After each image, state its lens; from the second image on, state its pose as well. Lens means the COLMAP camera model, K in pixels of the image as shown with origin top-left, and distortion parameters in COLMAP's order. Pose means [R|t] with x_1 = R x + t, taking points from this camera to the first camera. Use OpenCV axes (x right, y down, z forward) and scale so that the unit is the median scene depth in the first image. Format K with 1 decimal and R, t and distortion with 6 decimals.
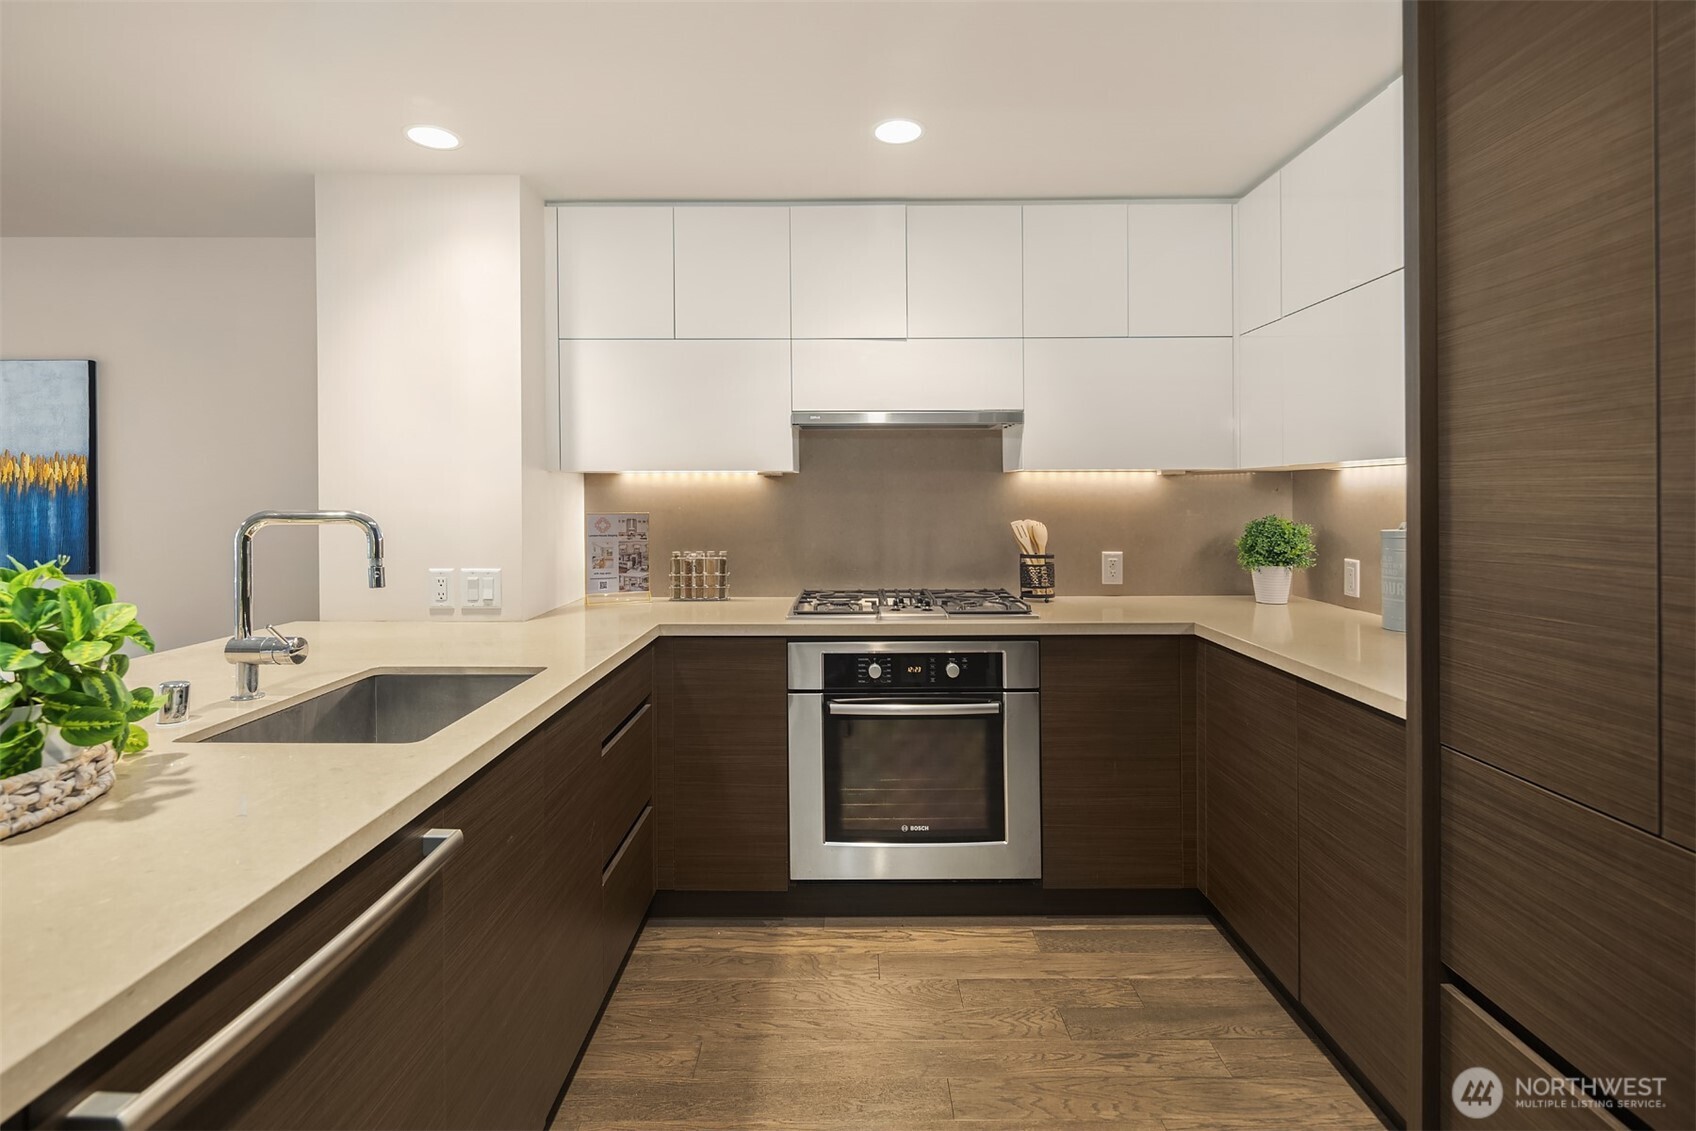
lens RADIAL K [[842.7, 0, 851.7], [0, 842.7, 563.6], [0, 0, 1]] dist [-0.000411, -0.000389]
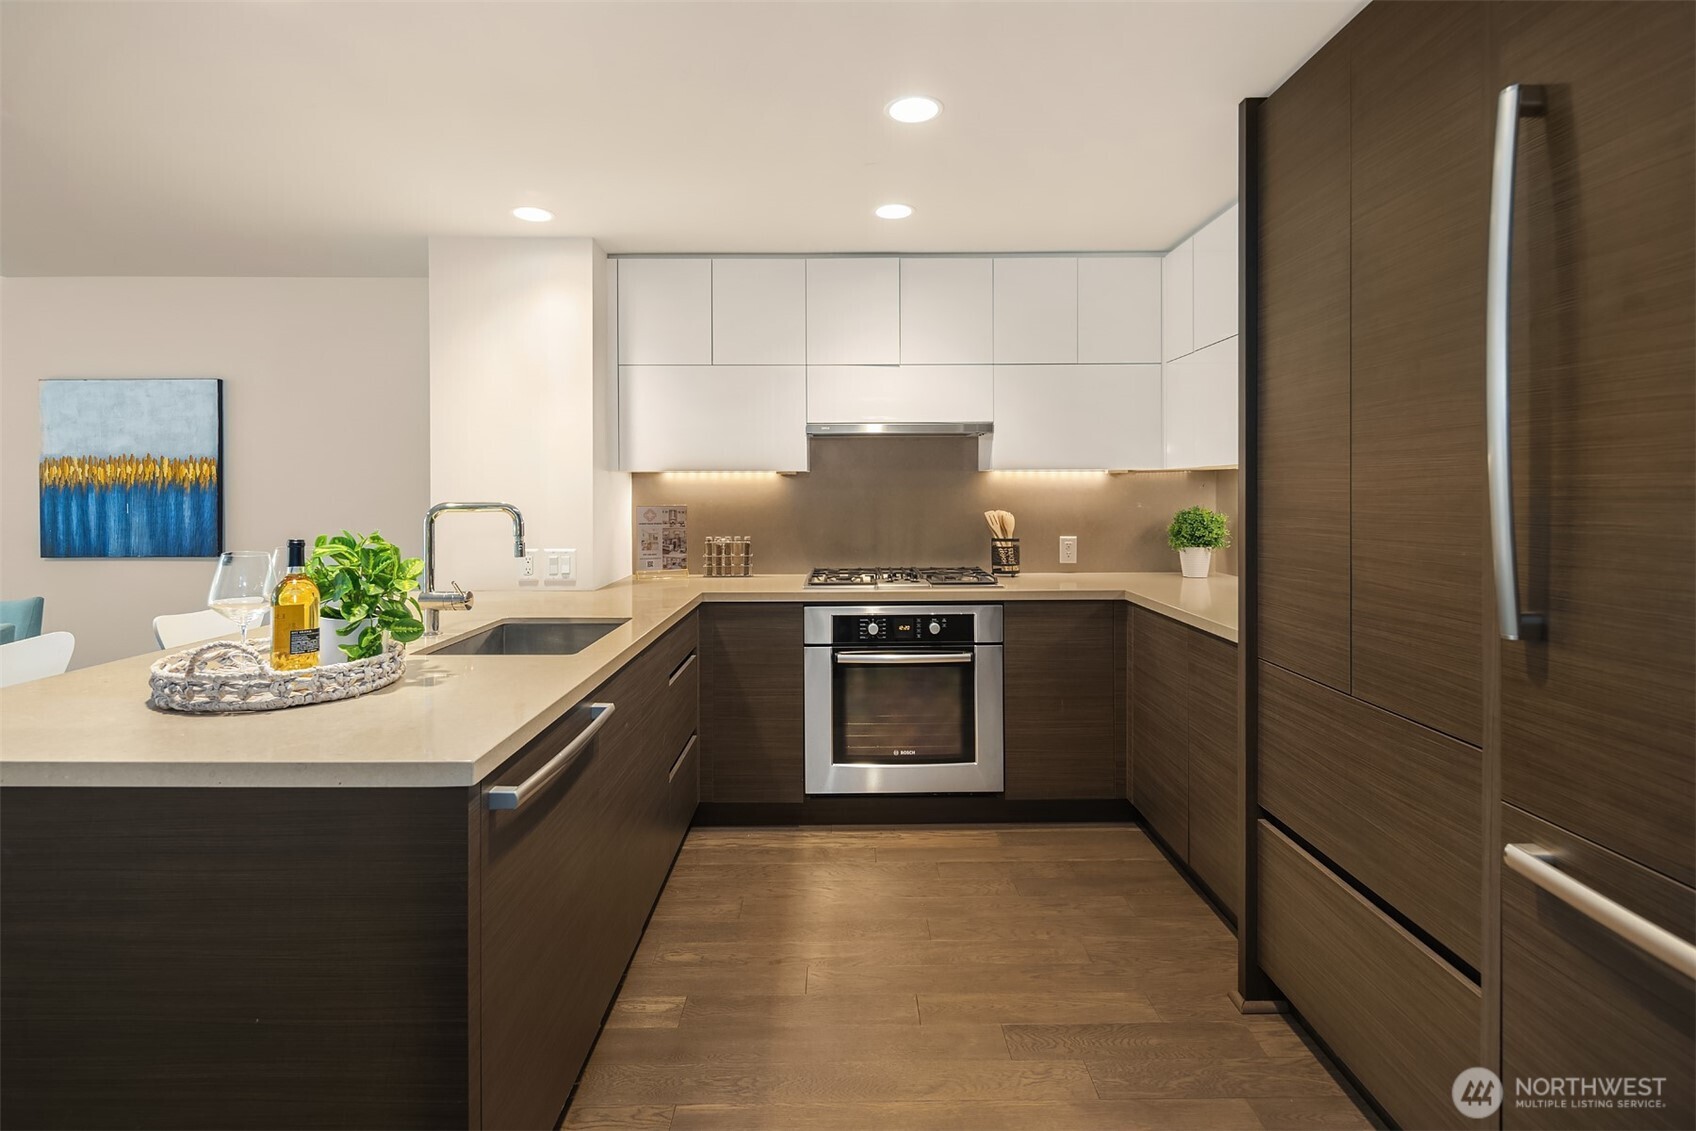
lens RADIAL K [[847.5, 0, 787.8], [0, 847.5, 566.6], [0, 0, 1]] dist [-0.001969, -0.000920]
pose [[0.997842, 0.004104, -0.065539, -0.017081], [-0.003474, 0.999947, 0.009722, 0.020973], [0.065575, -0.009473, 0.997803, -0.278546]]
